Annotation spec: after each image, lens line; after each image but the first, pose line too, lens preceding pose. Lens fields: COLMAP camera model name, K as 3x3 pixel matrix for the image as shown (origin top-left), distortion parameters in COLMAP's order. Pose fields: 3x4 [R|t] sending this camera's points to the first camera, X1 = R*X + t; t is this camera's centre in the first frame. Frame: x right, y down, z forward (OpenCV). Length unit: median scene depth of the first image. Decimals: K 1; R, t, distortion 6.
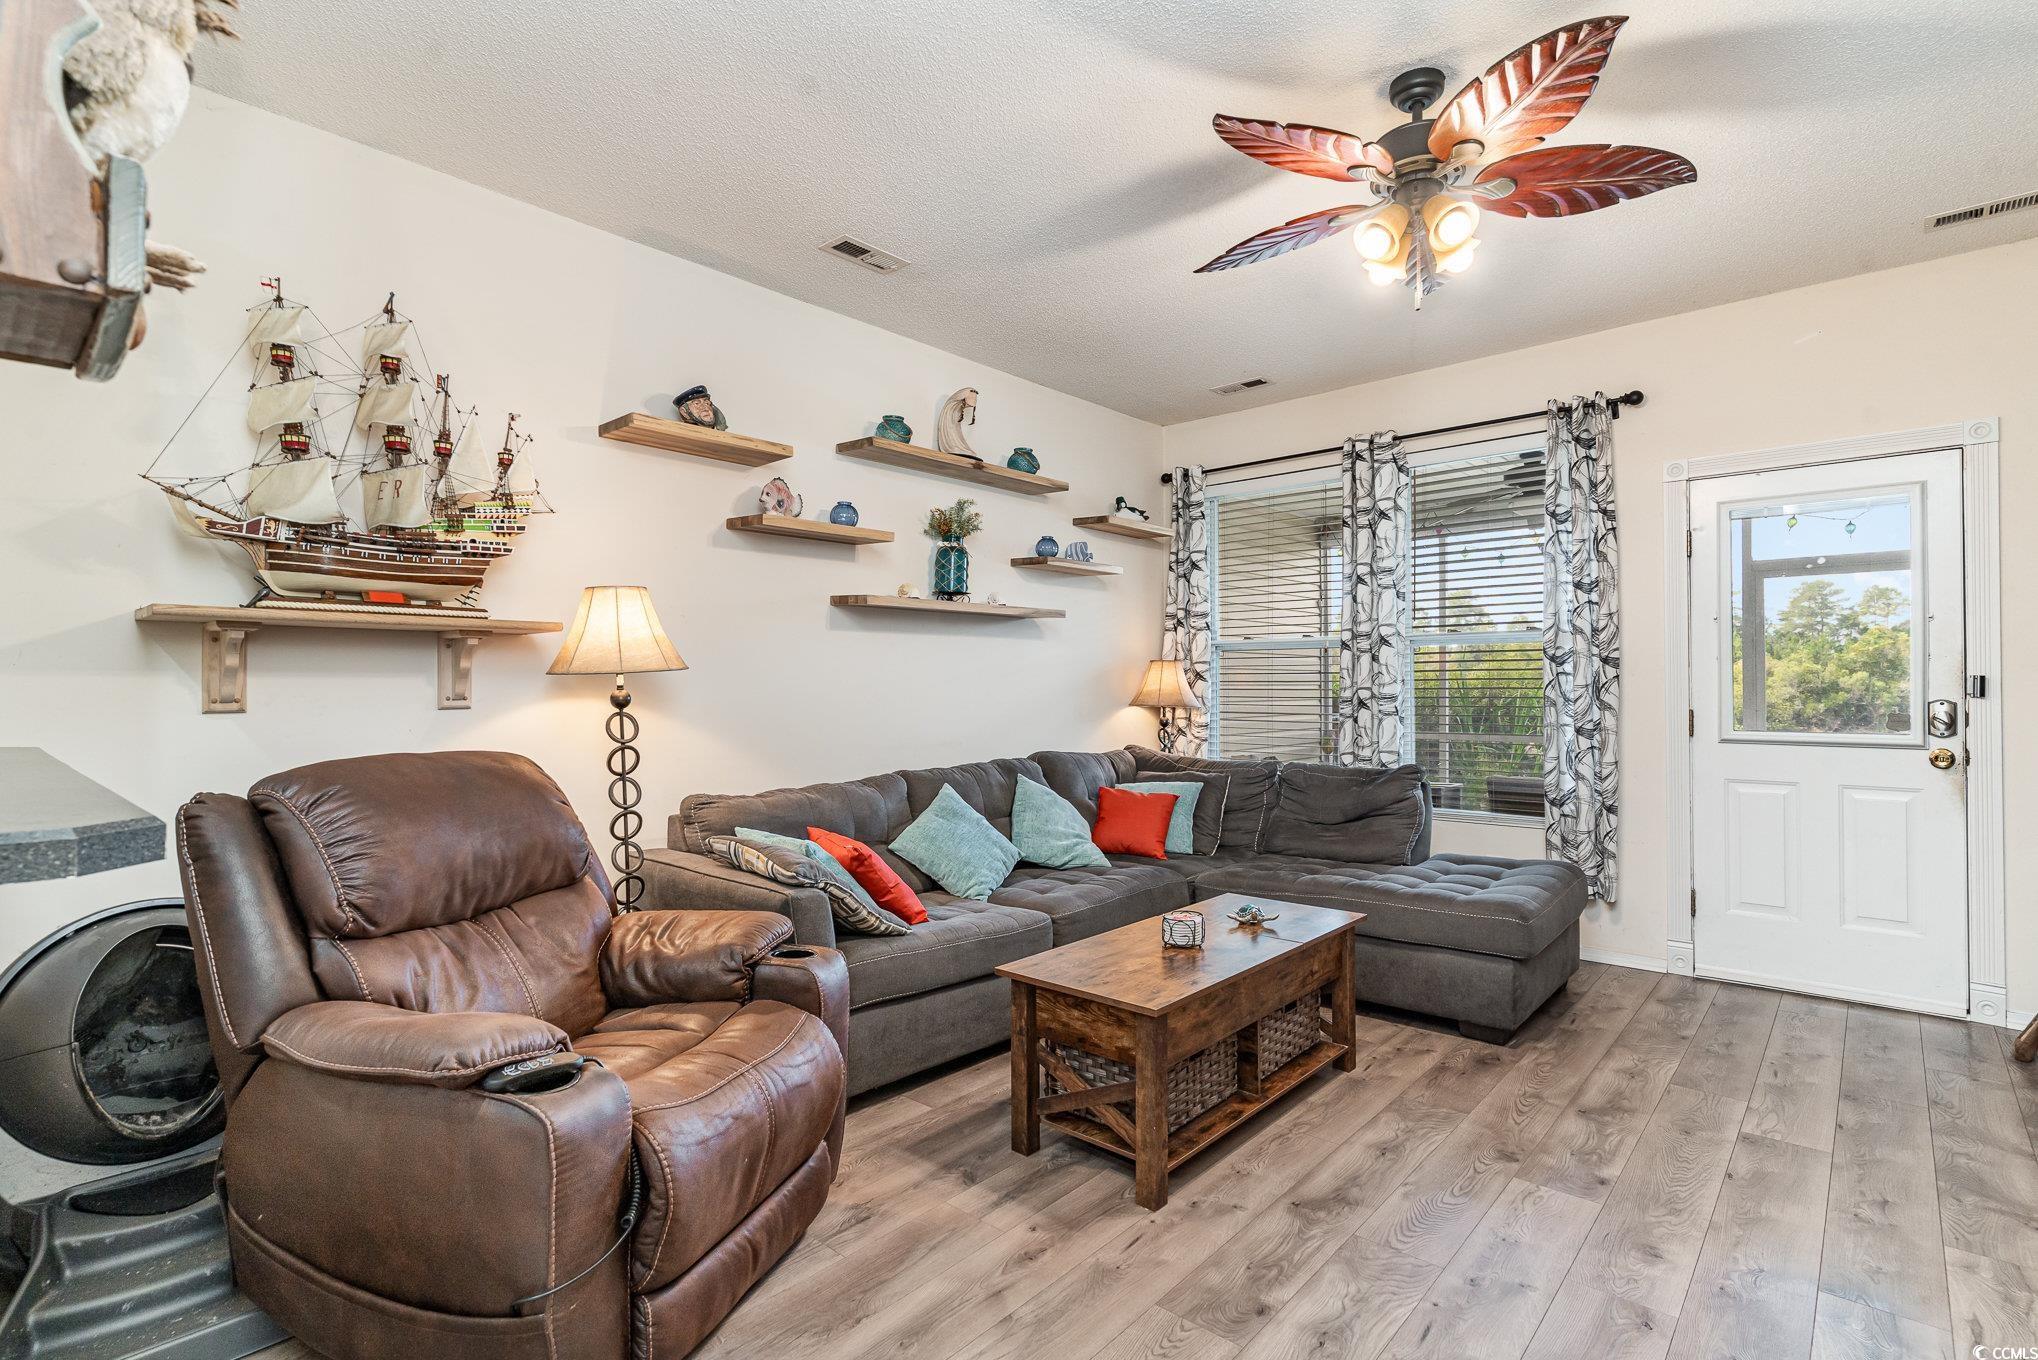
lens RADIAL K [[976.1, 0, 1019.4], [0, 976.1, 672.5], [0, 0, 1]] dist [0.003562, 0.000207]
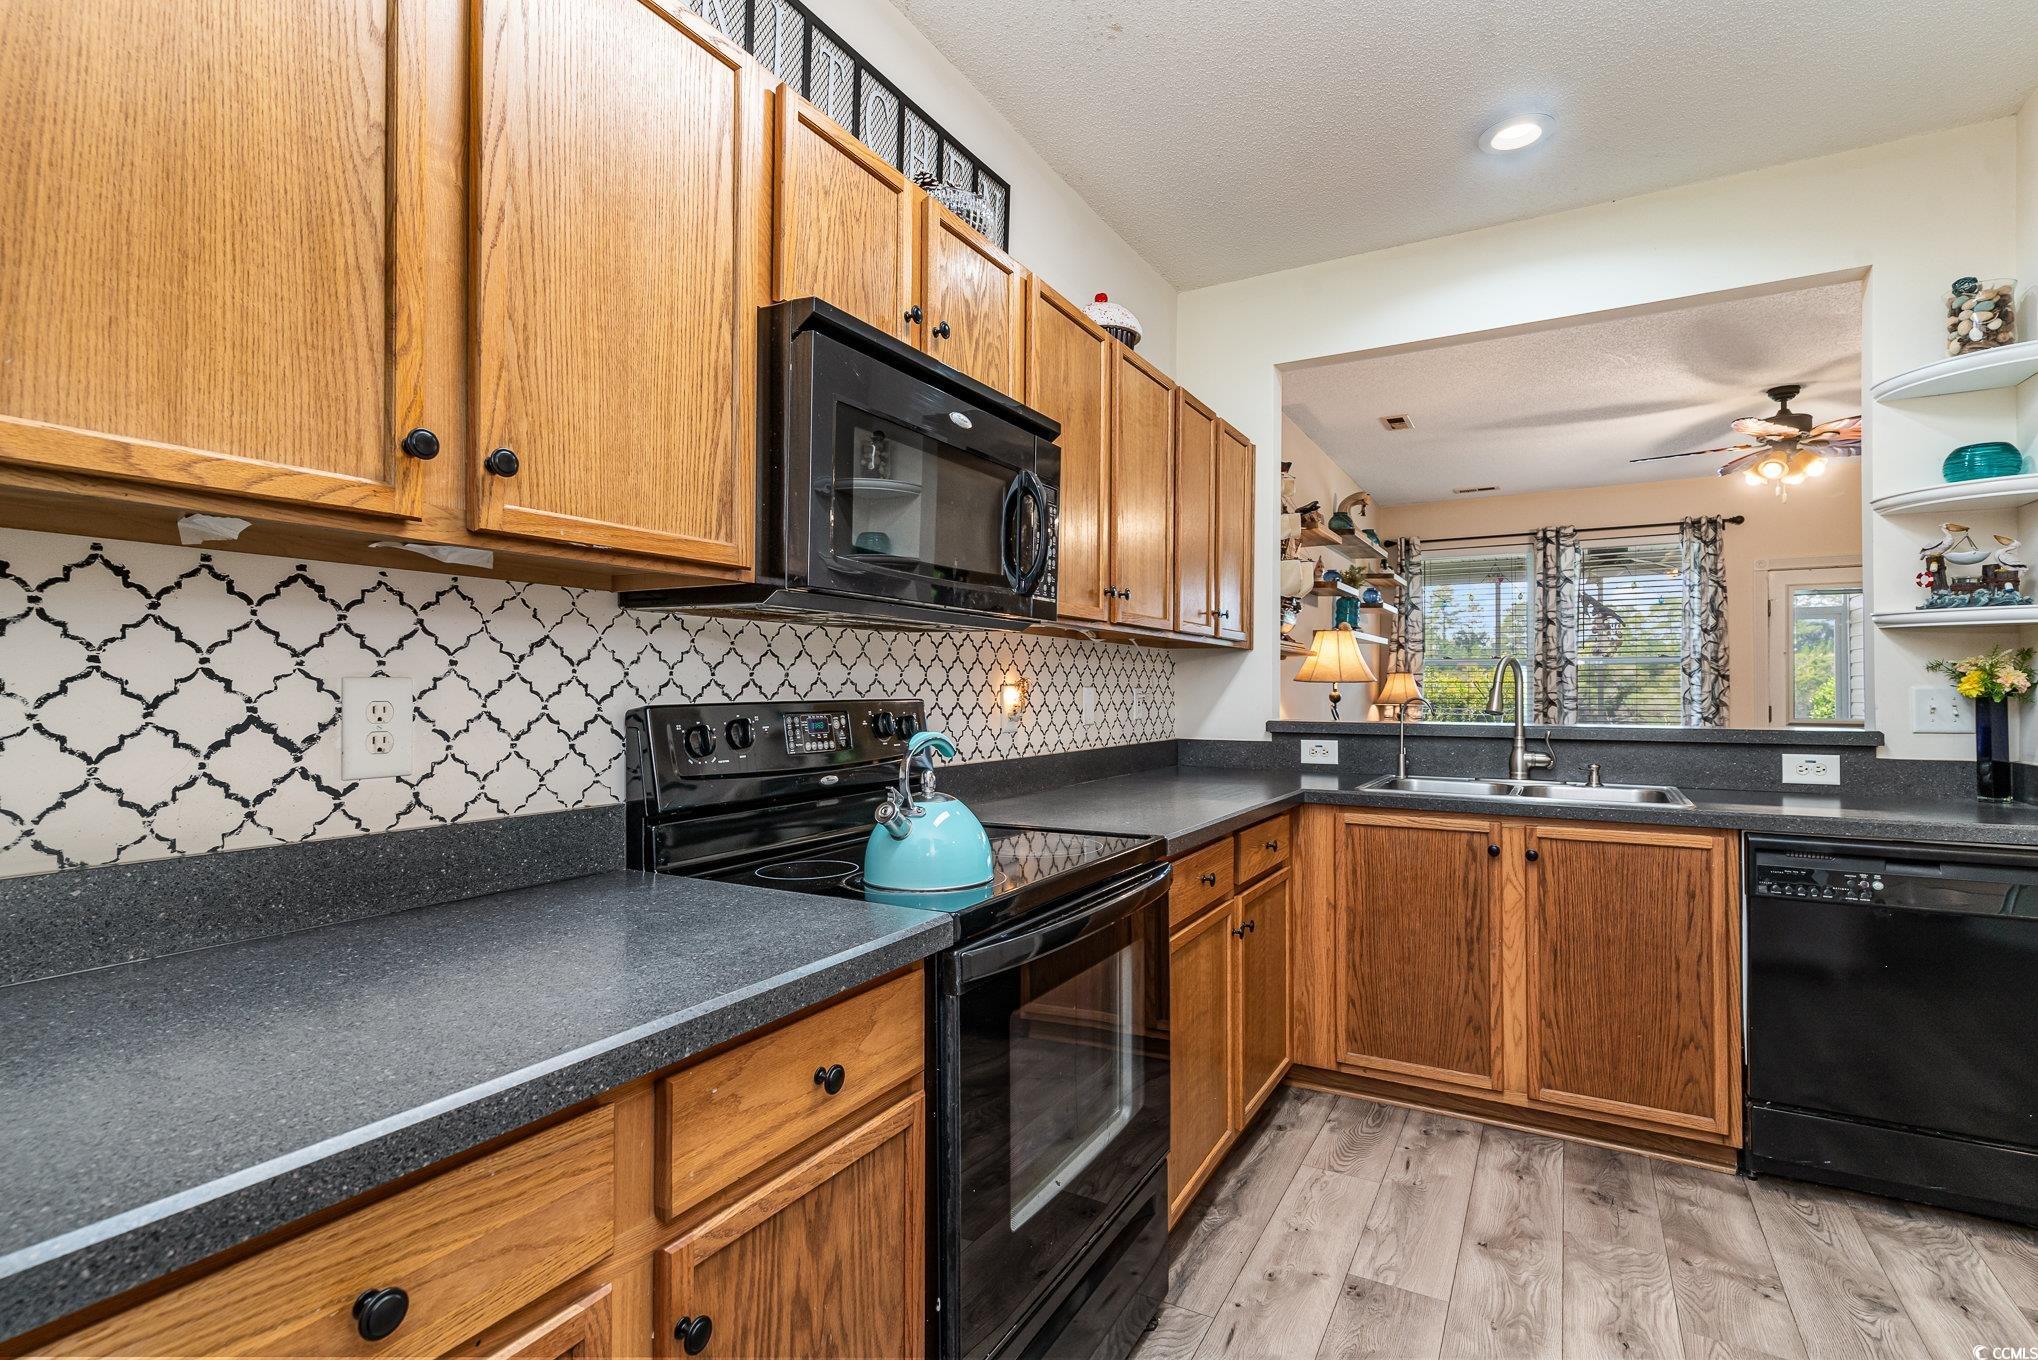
lens RADIAL K [[976.1, 0, 1019.4], [0, 976.1, 672.5], [0, 0, 1]] dist [0.003562, 0.000207]
pose [[0.976934, 0.008661, 0.213364, -0.878747], [-0.008179, 0.999962, -0.003140, -0.004447], [-0.213383, 0.001323, 0.976968, -0.351761]]
